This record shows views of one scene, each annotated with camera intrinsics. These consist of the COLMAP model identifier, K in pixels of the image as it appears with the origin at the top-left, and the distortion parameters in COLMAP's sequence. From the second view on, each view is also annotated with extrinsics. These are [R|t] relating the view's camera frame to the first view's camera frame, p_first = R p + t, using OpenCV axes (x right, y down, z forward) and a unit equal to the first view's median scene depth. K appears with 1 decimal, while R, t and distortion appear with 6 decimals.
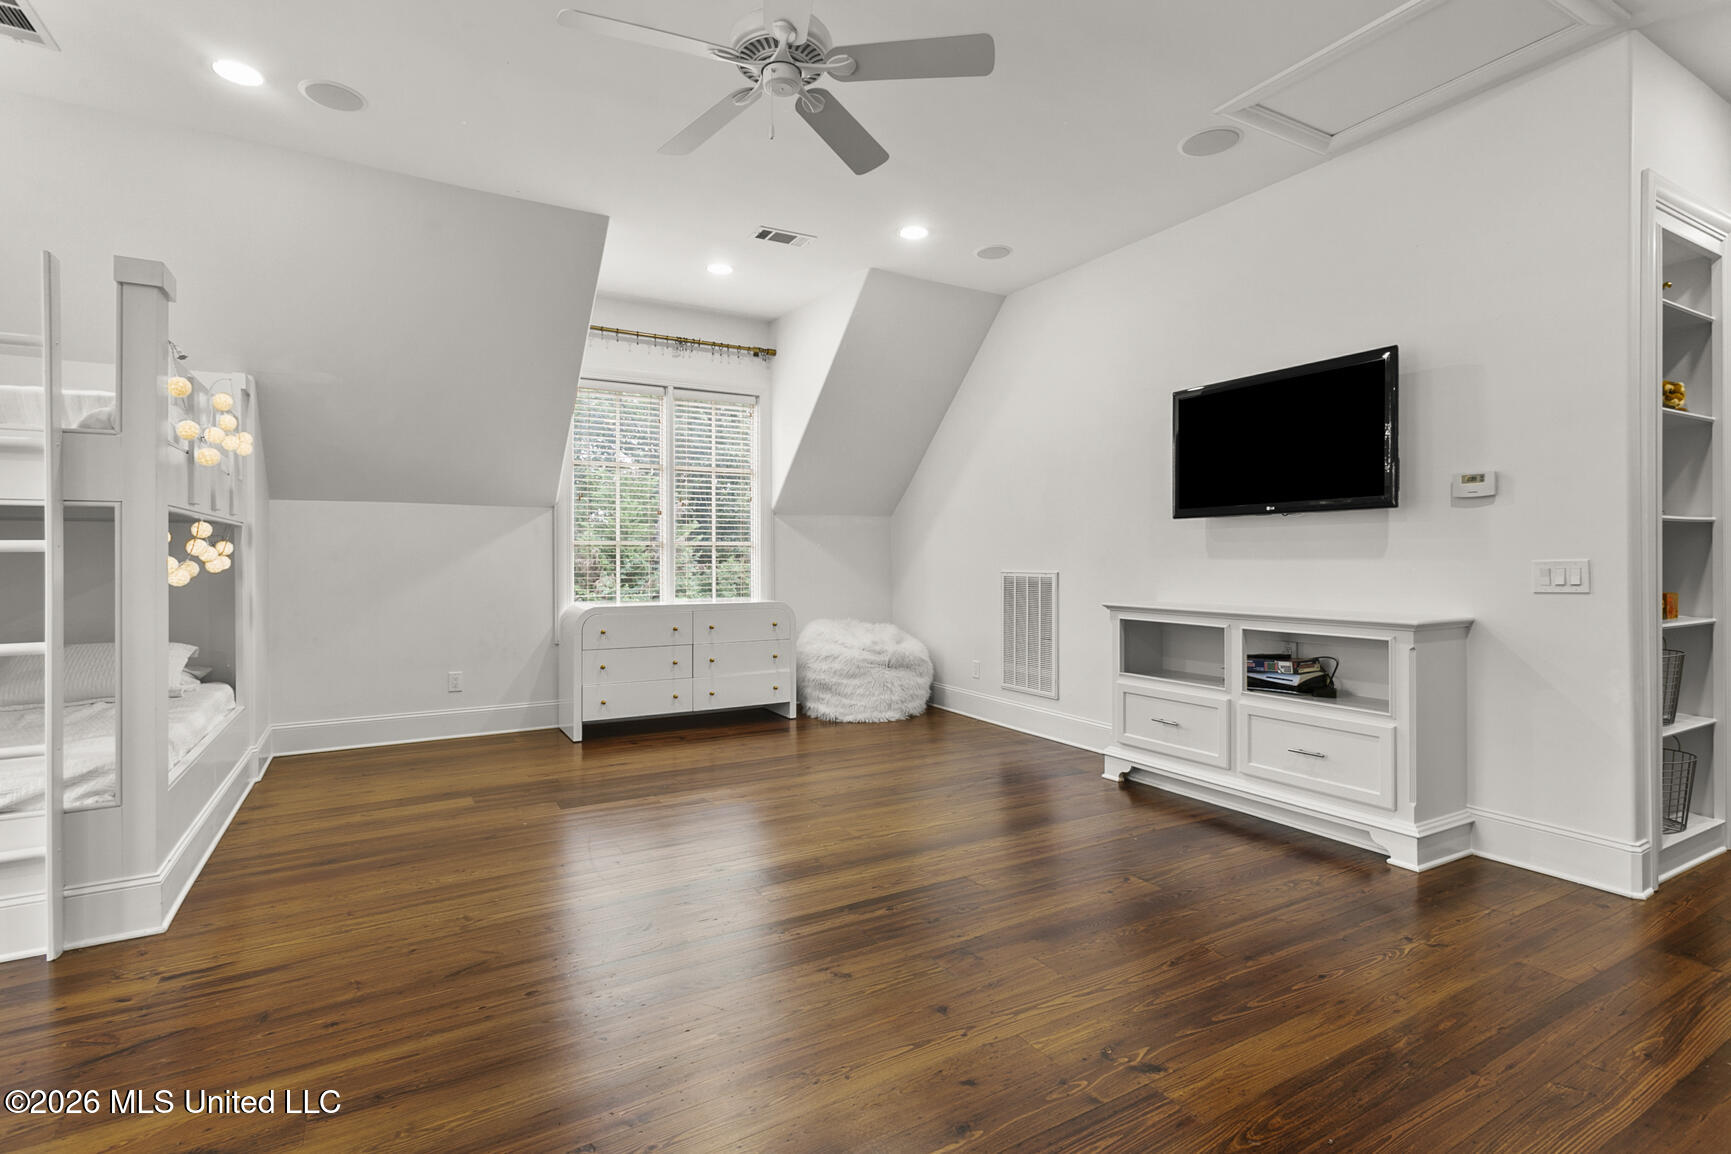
lens RADIAL K [[824.4, 0, 871.9], [0, 824.4, 560.9], [0, 0, 1]] dist [0.000562, 0.001686]
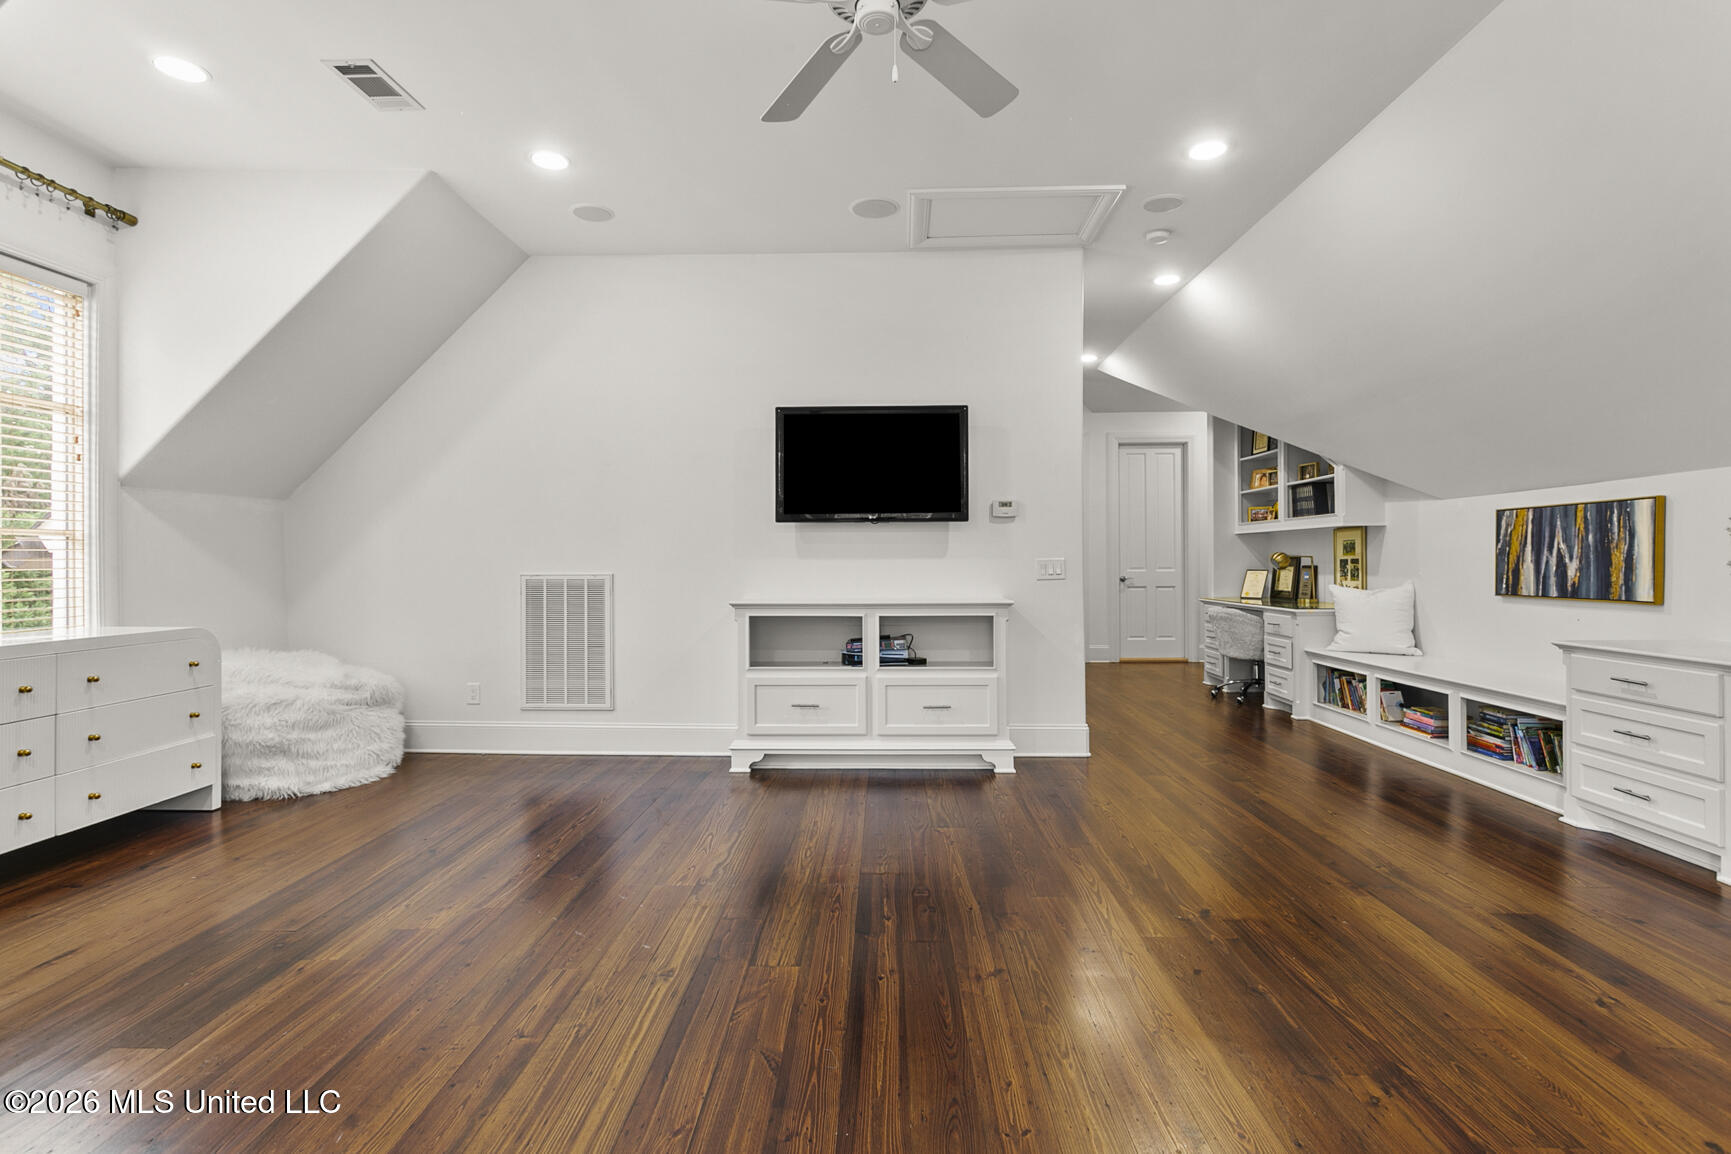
lens RADIAL K [[824.4, 0, 871.9], [0, 824.4, 560.9], [0, 0, 1]] dist [0.000562, 0.001686]
pose [[0.530753, 0.000265, 0.847526, -0.409920], [0.004567, 0.999985, -0.003173, 0.003682], [-0.847514, 0.005555, 0.530744, 0.255838]]
